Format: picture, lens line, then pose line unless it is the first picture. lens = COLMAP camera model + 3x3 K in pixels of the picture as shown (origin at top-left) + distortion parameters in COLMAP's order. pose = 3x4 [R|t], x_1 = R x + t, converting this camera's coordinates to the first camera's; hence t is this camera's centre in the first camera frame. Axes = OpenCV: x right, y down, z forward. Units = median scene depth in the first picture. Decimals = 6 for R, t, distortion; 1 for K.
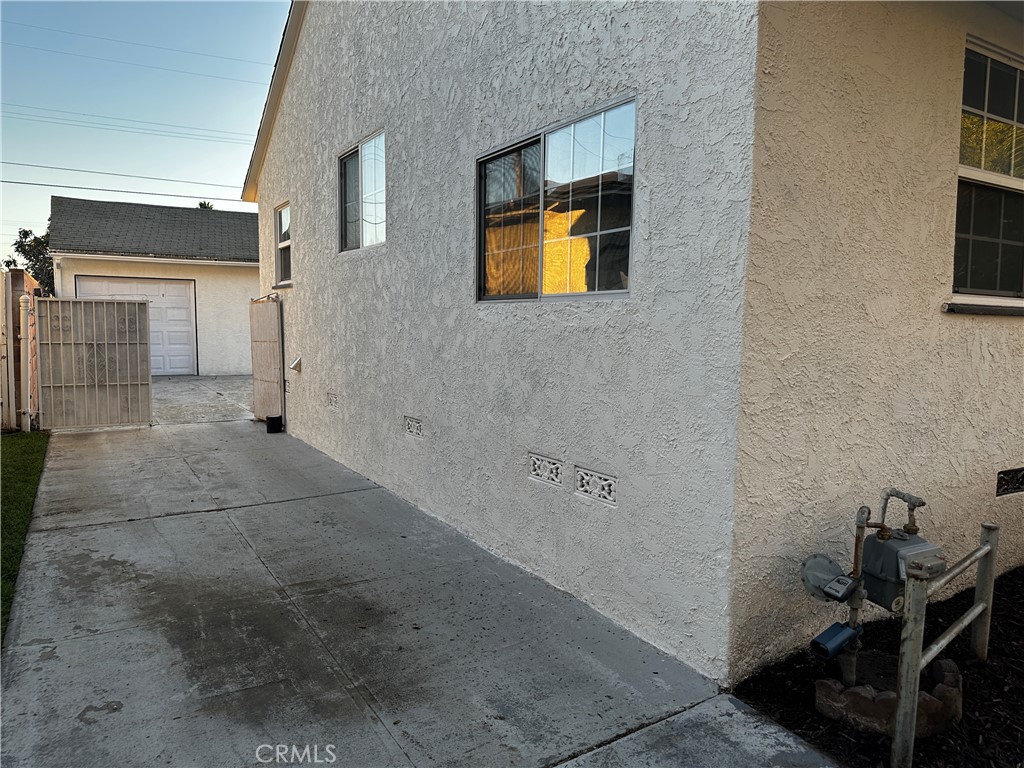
lens RADIAL K [[714.9, 0, 512.8], [0, 714.9, 382.0], [0, 0, 1]] dist [0.006917, 0.000734]
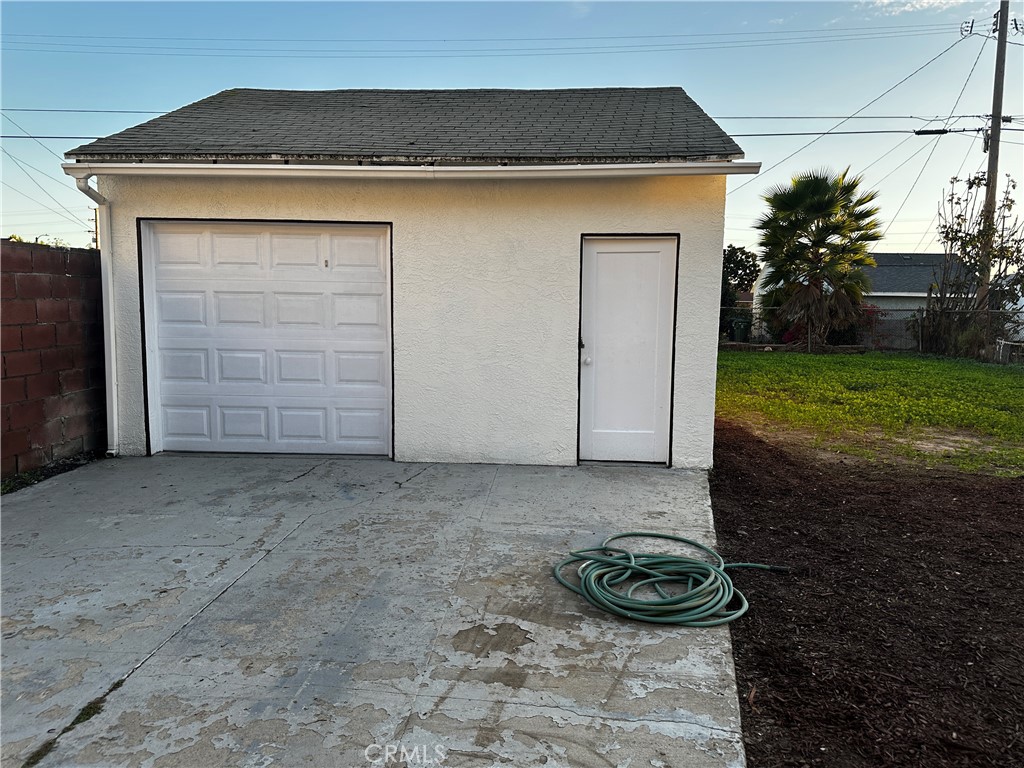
lens RADIAL K [[714.9, 0, 513.0], [0, 714.9, 385.2], [0, 0, 1]] dist [0.006917, 0.000734]
pose [[0.819342, 0.056783, -0.570486, -0.157882], [-0.057278, 0.998212, 0.017094, -0.063476], [0.570436, 0.018670, 0.821130, 0.715442]]
